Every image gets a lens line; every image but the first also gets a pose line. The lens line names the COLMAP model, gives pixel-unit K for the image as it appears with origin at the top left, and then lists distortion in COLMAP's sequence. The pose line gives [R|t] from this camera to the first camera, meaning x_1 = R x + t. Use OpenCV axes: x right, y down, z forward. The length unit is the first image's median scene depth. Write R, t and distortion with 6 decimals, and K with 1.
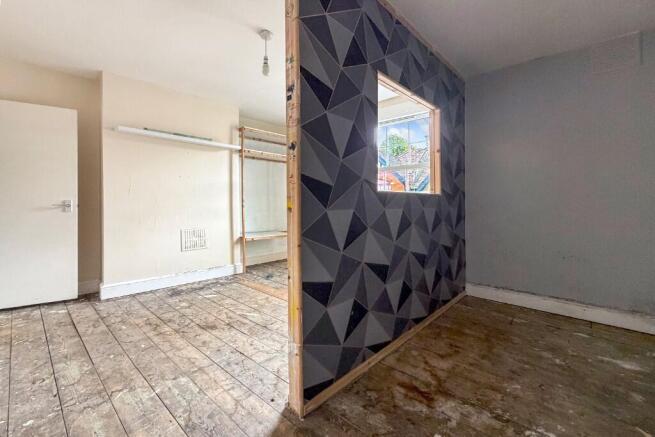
lens RADIAL K [[281.0, 0, 325.2], [0, 281.0, 204.1], [0, 0, 1]] dist [-0.002023, -0.000130]
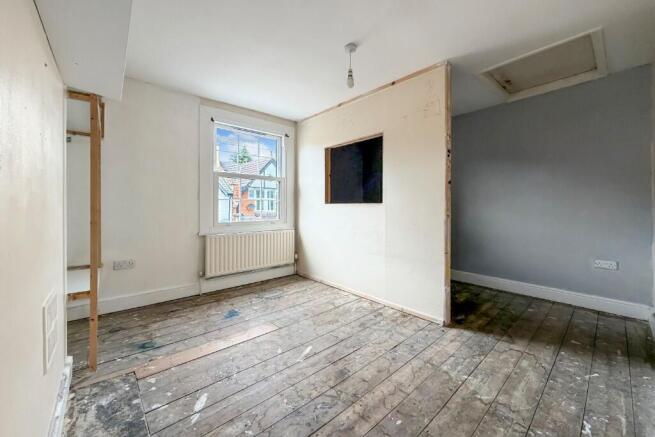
lens RADIAL K [[281.0, 0, 325.2], [0, 281.0, 204.1], [0, 0, 1]] dist [-0.002023, -0.000130]
pose [[0.065973, 0.003574, 0.997815, -1.519246], [0.002484, 0.999990, -0.003746, -0.038467], [-0.997818, 0.002726, 0.065963, 1.269514]]
